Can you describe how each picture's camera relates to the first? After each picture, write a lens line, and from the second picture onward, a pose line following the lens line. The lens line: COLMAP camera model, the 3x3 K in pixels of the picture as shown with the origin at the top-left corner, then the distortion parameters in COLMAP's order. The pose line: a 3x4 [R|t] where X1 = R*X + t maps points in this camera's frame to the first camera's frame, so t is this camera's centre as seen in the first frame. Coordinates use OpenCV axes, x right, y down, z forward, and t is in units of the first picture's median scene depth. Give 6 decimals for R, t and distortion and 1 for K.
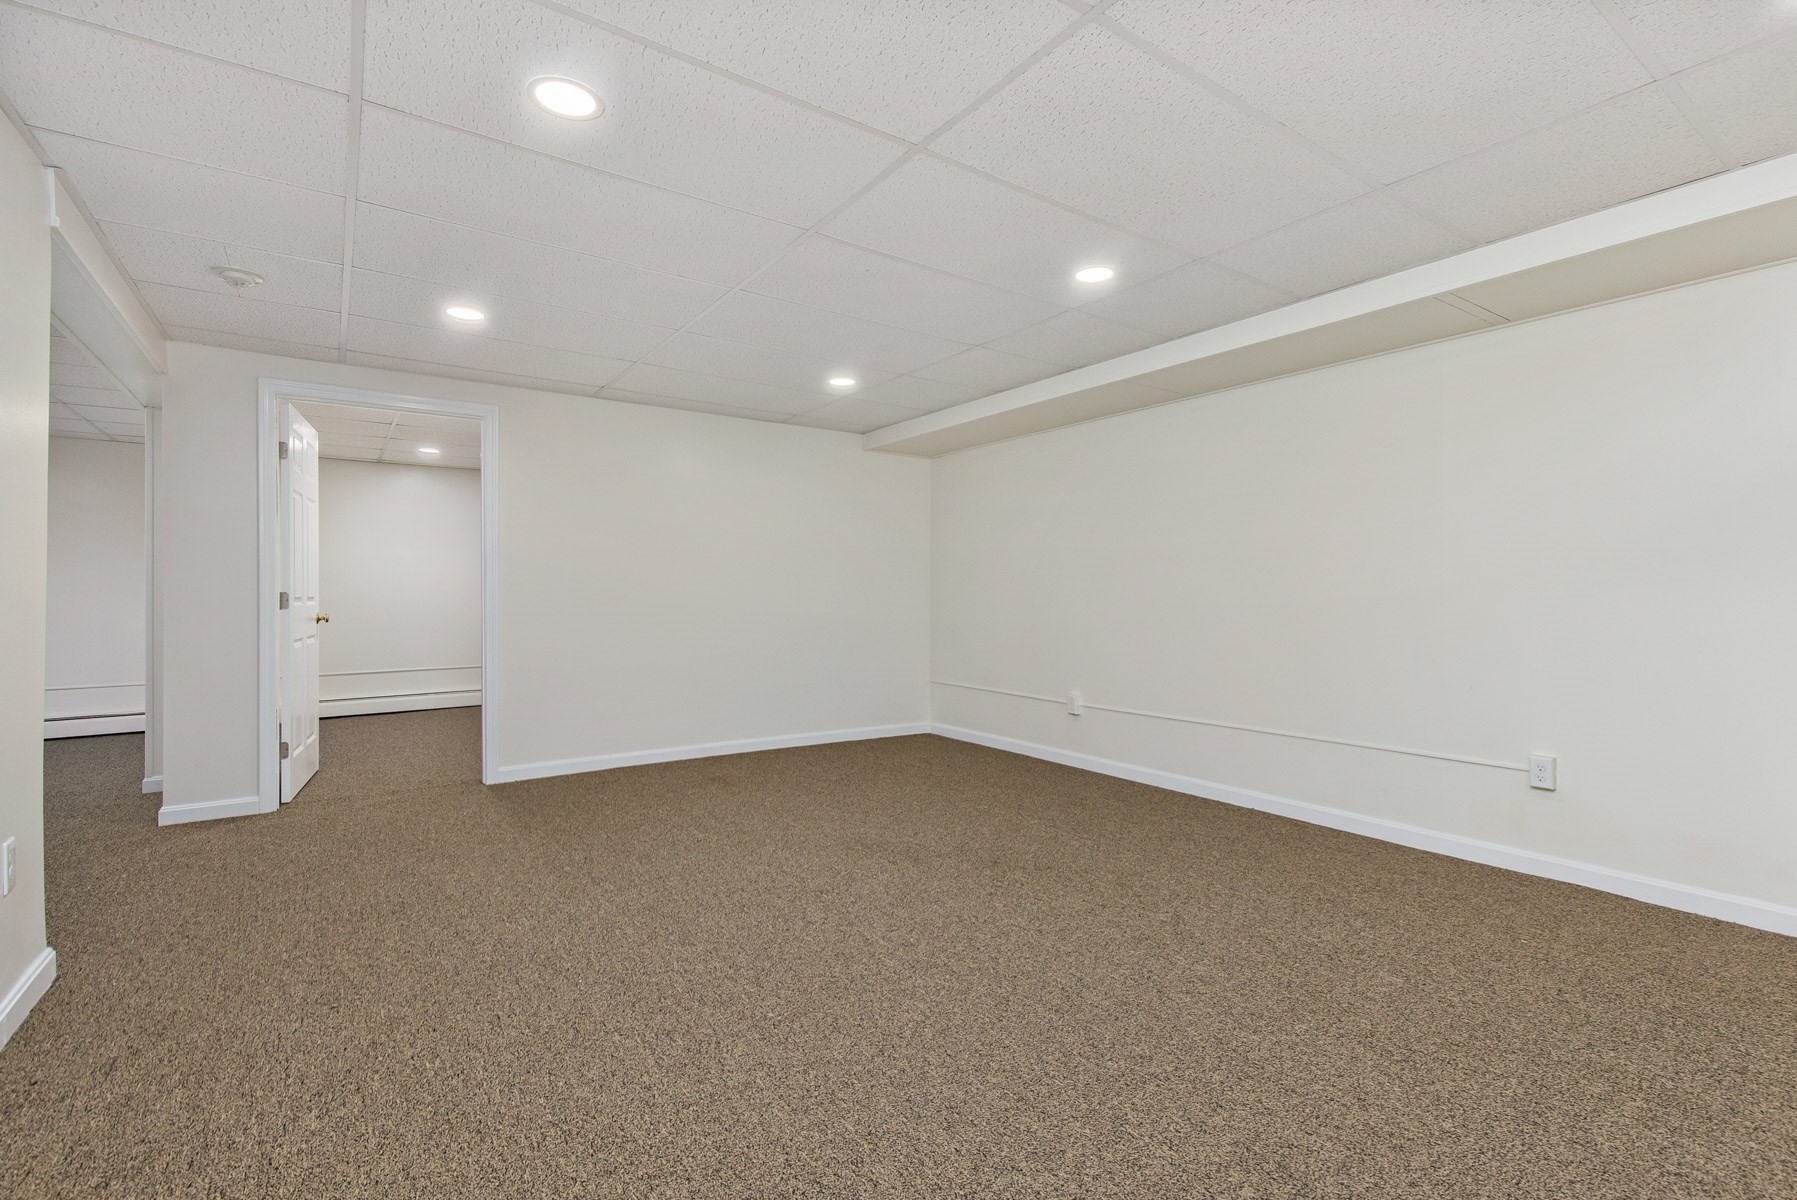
lens RADIAL K [[817.7, 0, 910.2], [0, 817.7, 602.1], [0, 0, 1]] dist [0.007937, -0.000500]
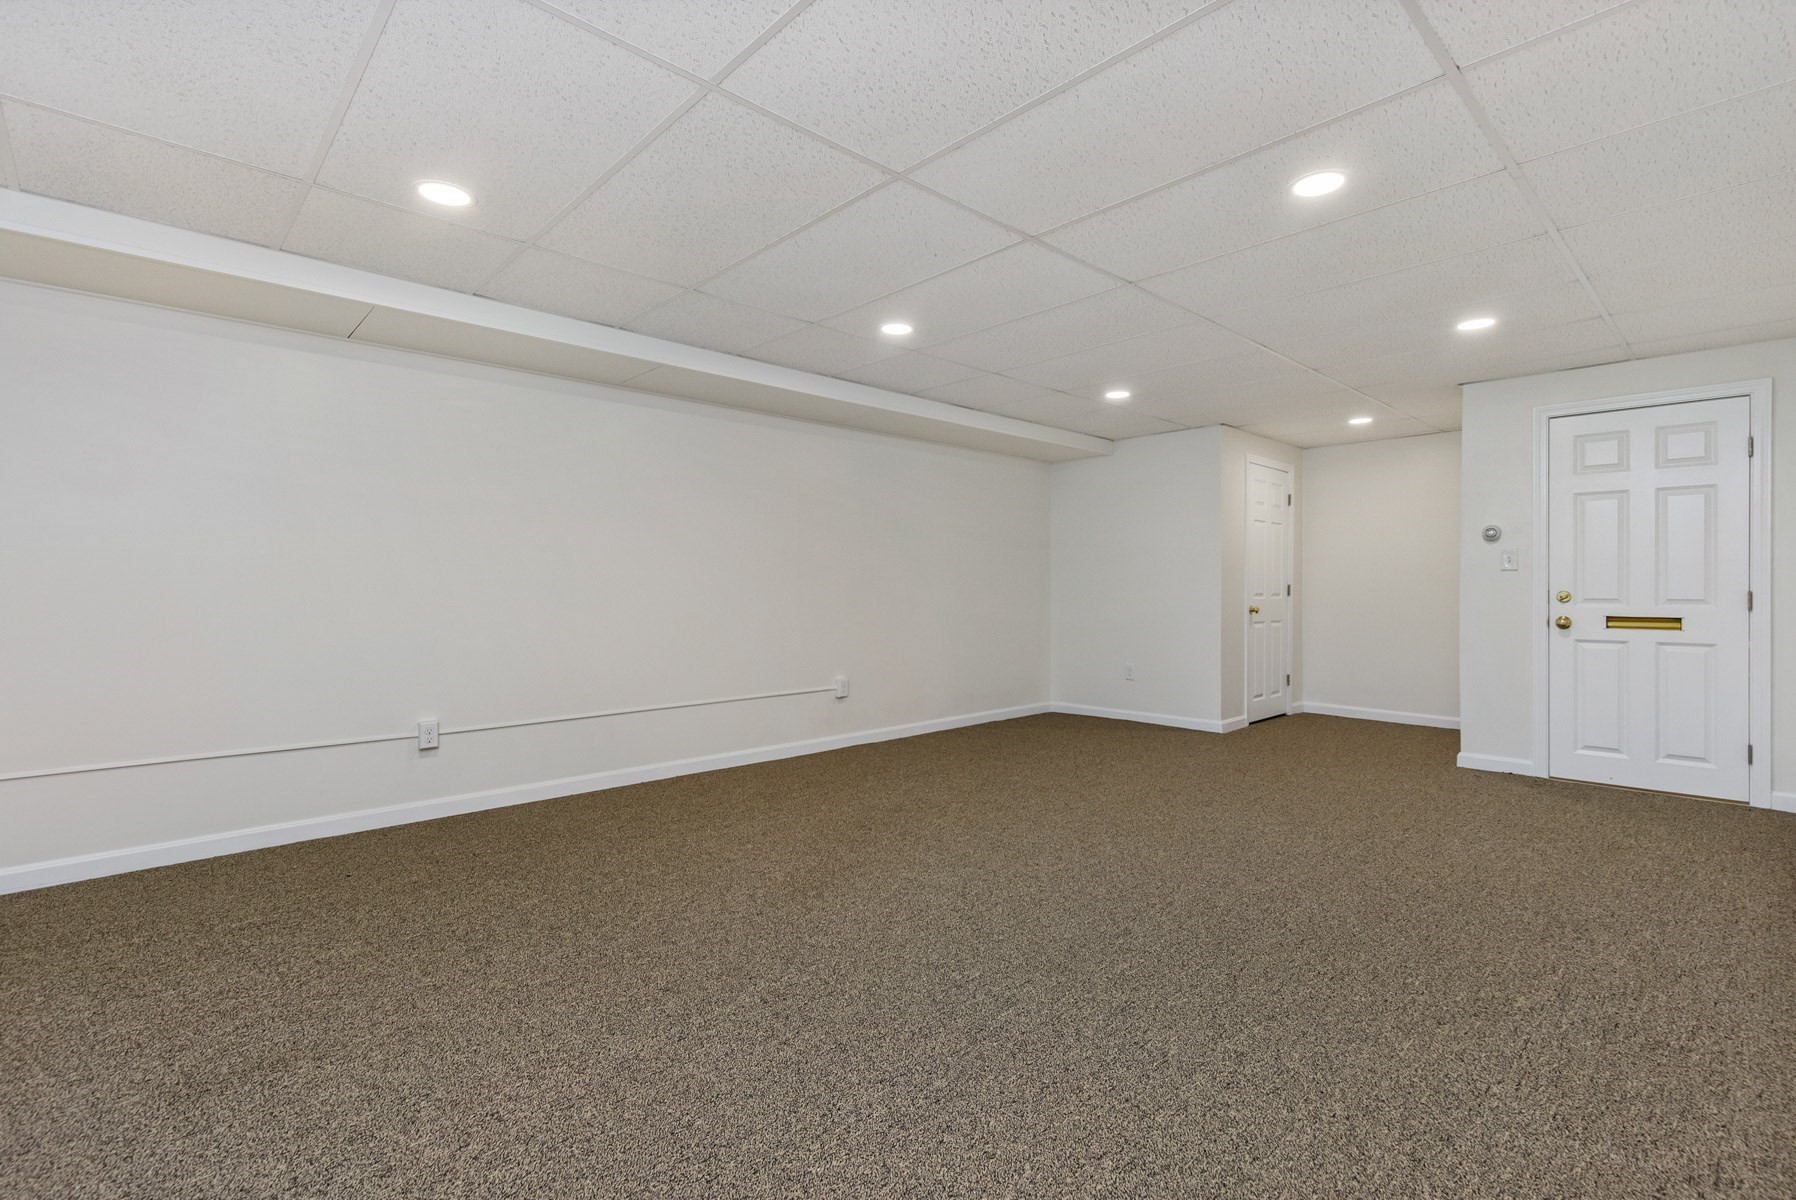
lens RADIAL K [[817.2, 0, 909.7], [0, 817.2, 602.1], [0, 0, 1]] dist [0.007937, -0.000500]
pose [[-0.146663, -0.016959, 0.989041, -1.227526], [0.007401, 0.999806, 0.018242, -0.007239], [-0.989159, 0.009995, -0.146509, 1.416322]]
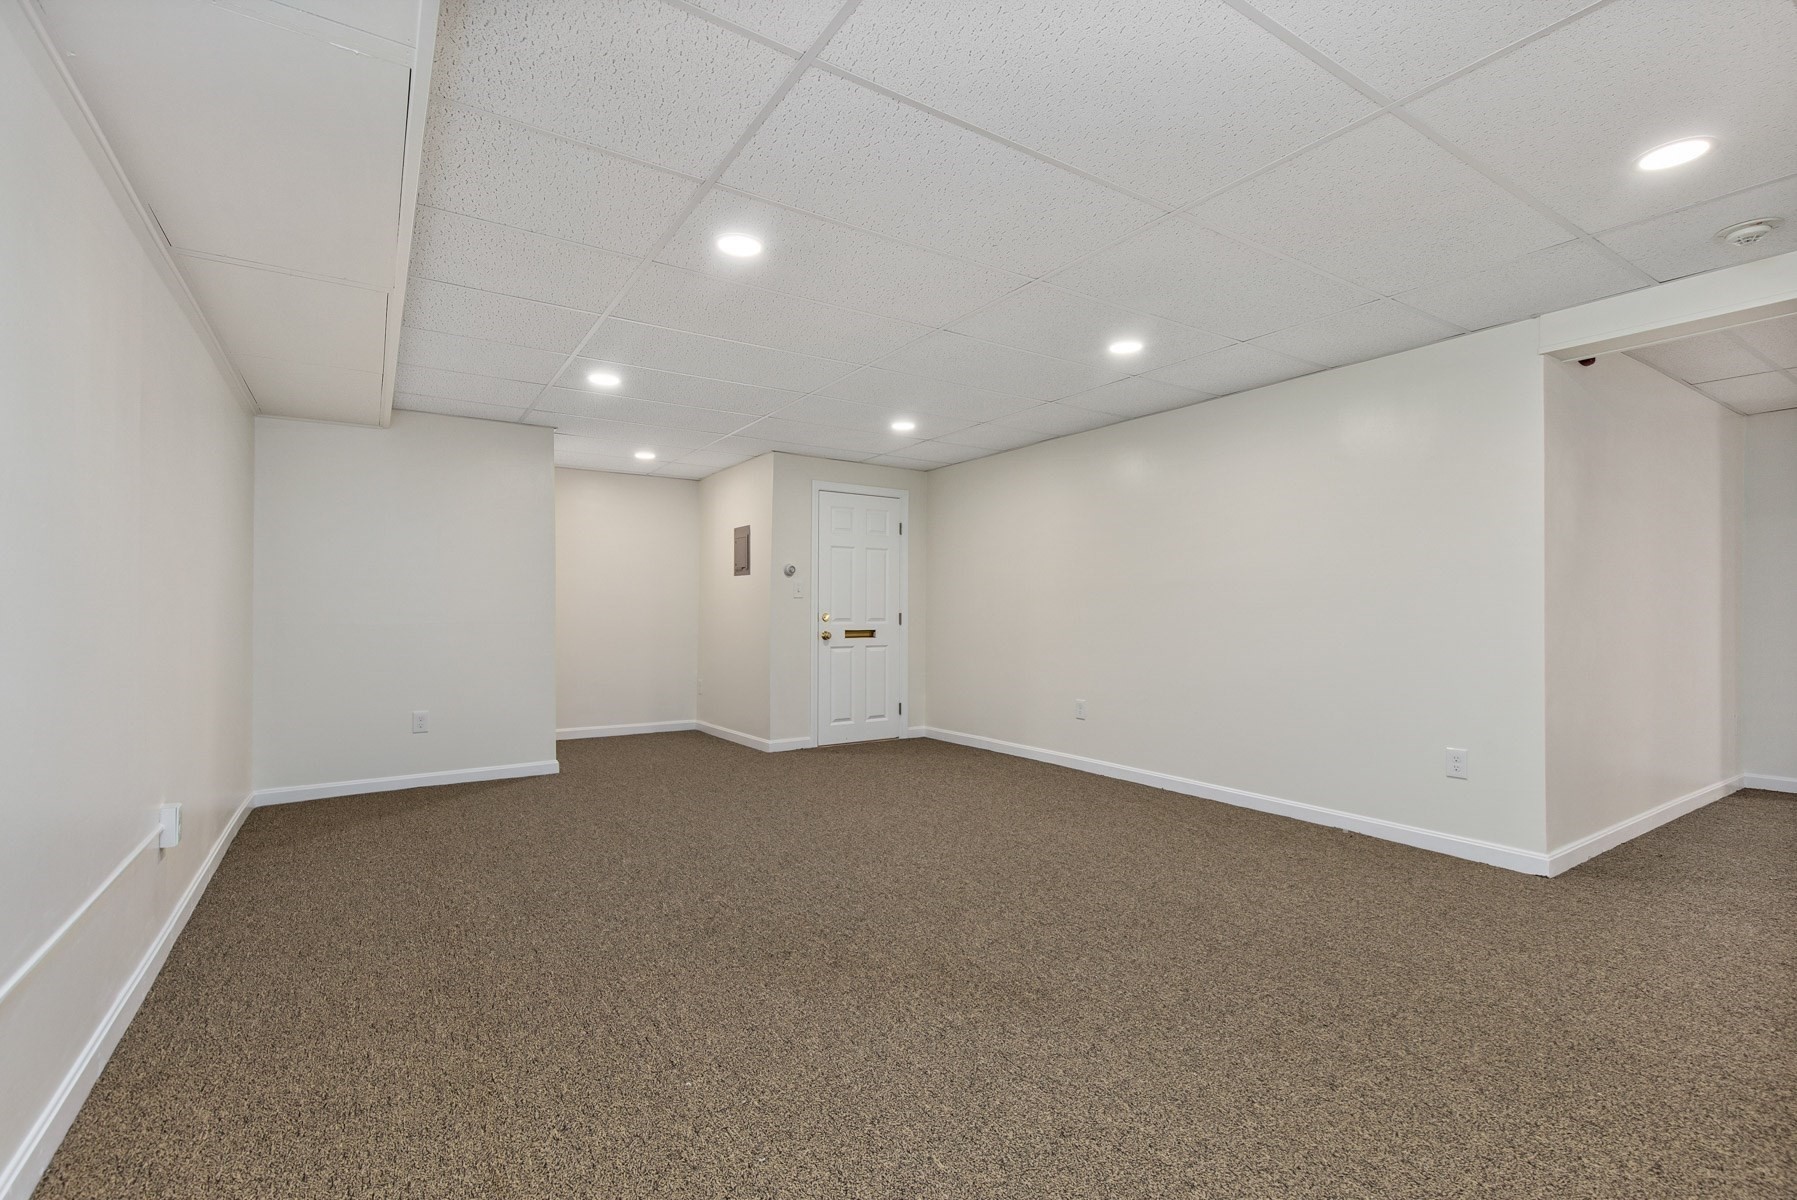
lens RADIAL K [[817.7, 0, 910.2], [0, 817.7, 602.1], [0, 0, 1]] dist [0.007937, -0.000500]
pose [[-0.999699, -0.000055, 0.024553, 0.022494], [-0.000162, 0.999990, -0.004359, -0.012494], [-0.024553, -0.004361, -0.999689, 2.296784]]
